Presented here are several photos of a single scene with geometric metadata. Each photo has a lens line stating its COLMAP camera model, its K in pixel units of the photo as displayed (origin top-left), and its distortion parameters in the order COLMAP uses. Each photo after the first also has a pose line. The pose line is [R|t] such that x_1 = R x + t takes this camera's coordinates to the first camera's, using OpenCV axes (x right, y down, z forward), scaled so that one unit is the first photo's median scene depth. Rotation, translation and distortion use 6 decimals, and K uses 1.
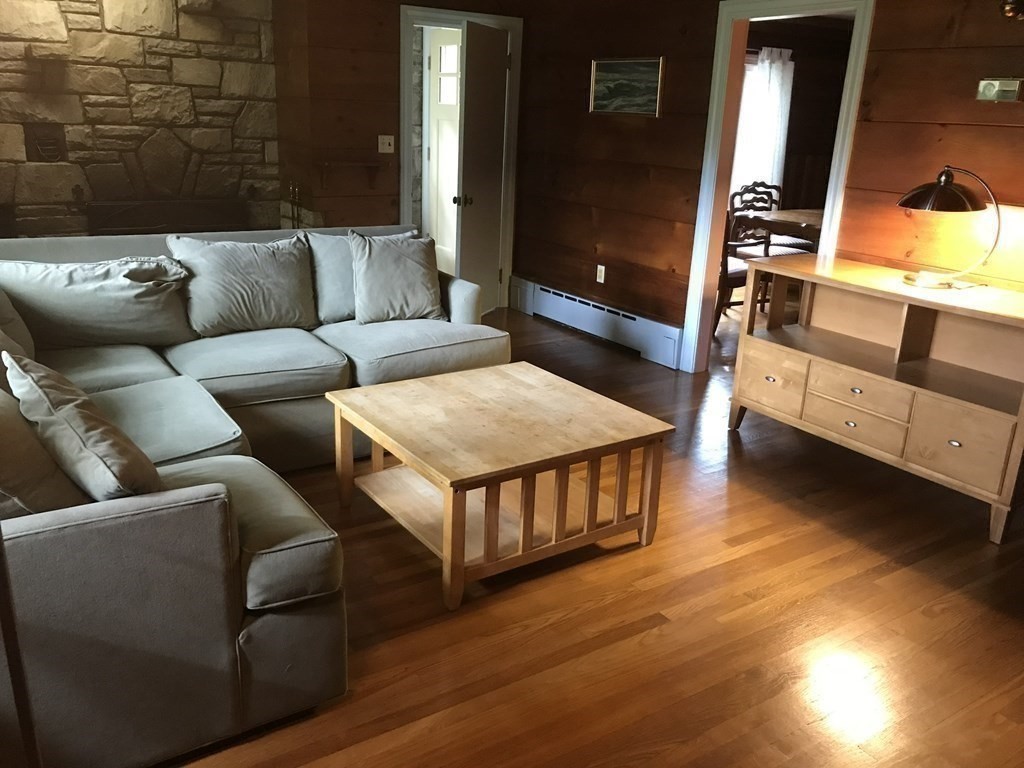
lens RADIAL K [[827.2, 0, 512.0], [0, 827.2, 384.0], [0, 0, 1]] dist [-0.004338, -0.012668]
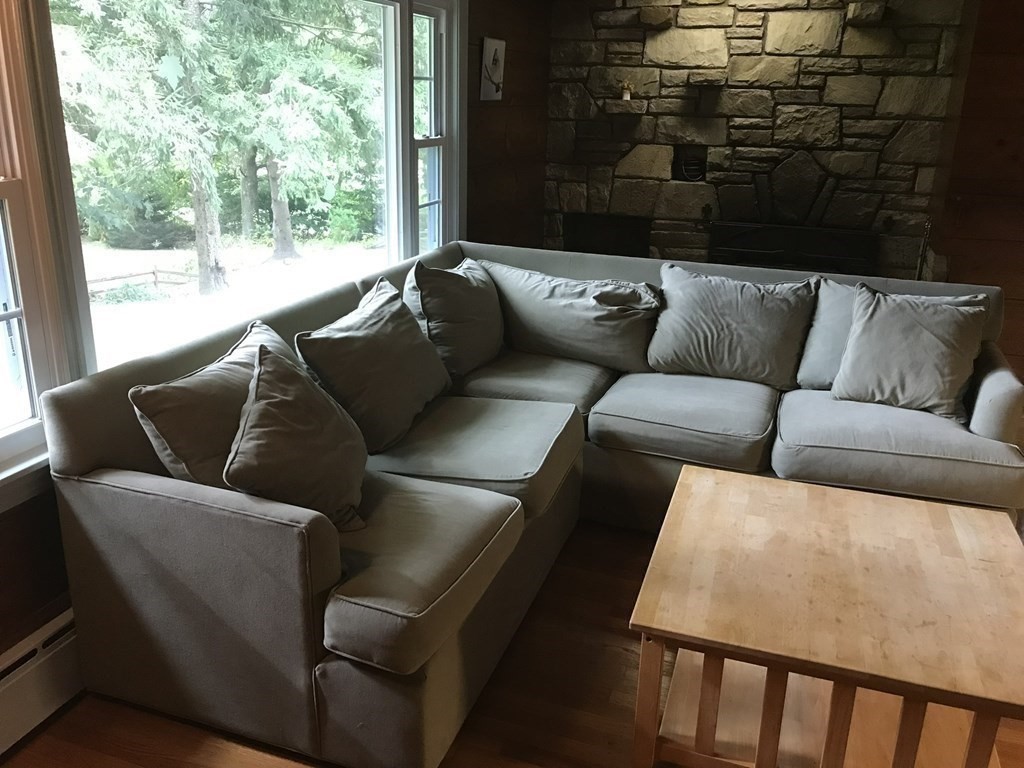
lens RADIAL K [[834.6, 0, 511.5], [0, 834.6, 370.2], [0, 0, 1]] dist [0.005061, 0.004346]
pose [[0.591801, 0.215338, -0.776789, 0.247436], [-0.243056, 0.966476, 0.082749, -0.087302], [0.768567, 0.139833, 0.624301, 0.241387]]
